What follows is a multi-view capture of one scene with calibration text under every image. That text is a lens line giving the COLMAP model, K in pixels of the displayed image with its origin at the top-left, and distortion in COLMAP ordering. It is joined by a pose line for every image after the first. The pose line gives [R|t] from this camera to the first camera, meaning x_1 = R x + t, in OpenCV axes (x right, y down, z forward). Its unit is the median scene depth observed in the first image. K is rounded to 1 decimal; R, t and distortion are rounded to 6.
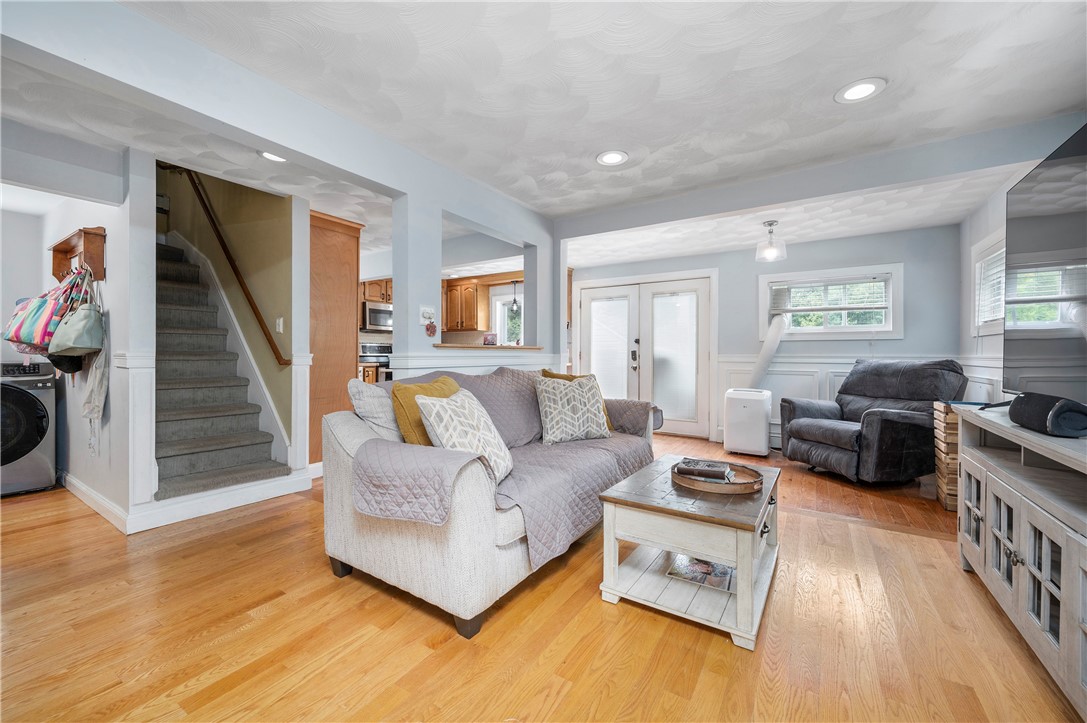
lens RADIAL K [[424.1, 0, 538.1], [0, 424.1, 356.6], [0, 0, 1]] dist [-0.001788, -0.000600]
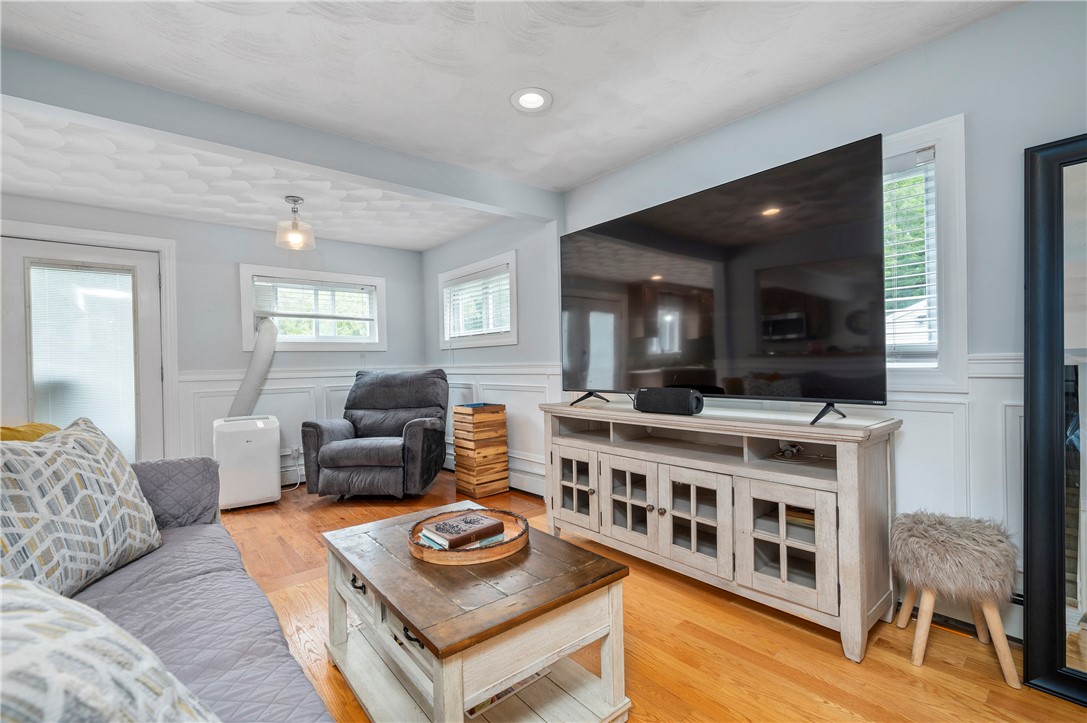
lens RADIAL K [[475.9, 0, 539.1], [0, 475.9, 366.2], [0, 0, 1]] dist [-0.002708, 0.000041]
pose [[0.310692, -0.016013, 0.950376, -0.142971], [0.027482, 0.999591, 0.007858, -0.002823], [-0.950113, 0.023677, 0.311005, 0.296598]]
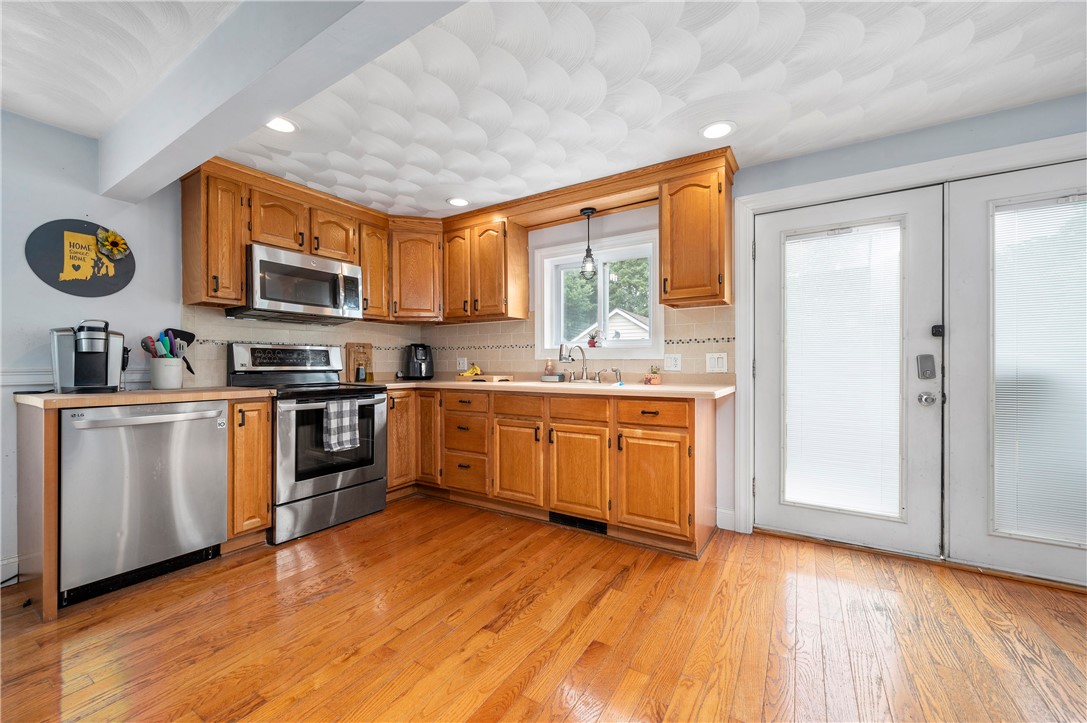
lens RADIAL K [[424.1, 0, 539.9], [0, 424.1, 363.6], [0, 0, 1]] dist [-0.001788, -0.000600]
pose [[0.999666, -0.006251, 0.025061, -0.212052], [0.006516, 0.999924, -0.010501, -0.006347], [-0.024993, 0.010660, 0.999631, 0.926143]]
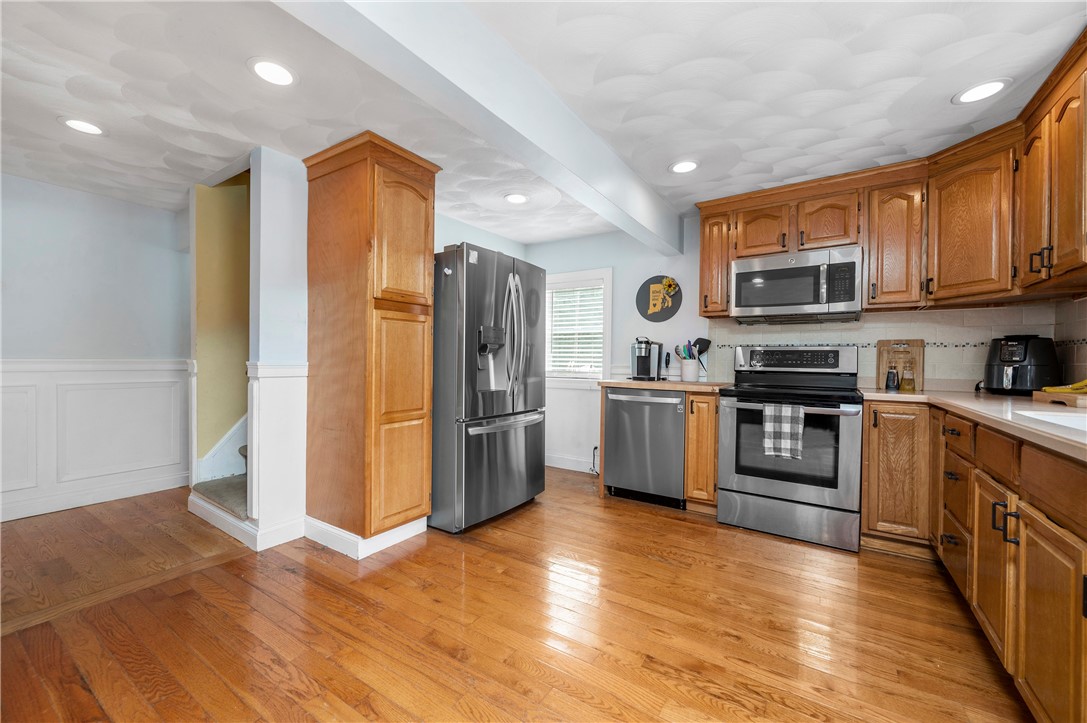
lens RADIAL K [[424.1, 0, 535.2], [0, 424.1, 360.3], [0, 0, 1]] dist [-0.001788, -0.000600]
pose [[-0.000503, -0.003667, -0.999993, 0.138098], [-0.020739, 0.999778, -0.003656, -0.013348], [0.999785, 0.020737, -0.000579, 1.254729]]
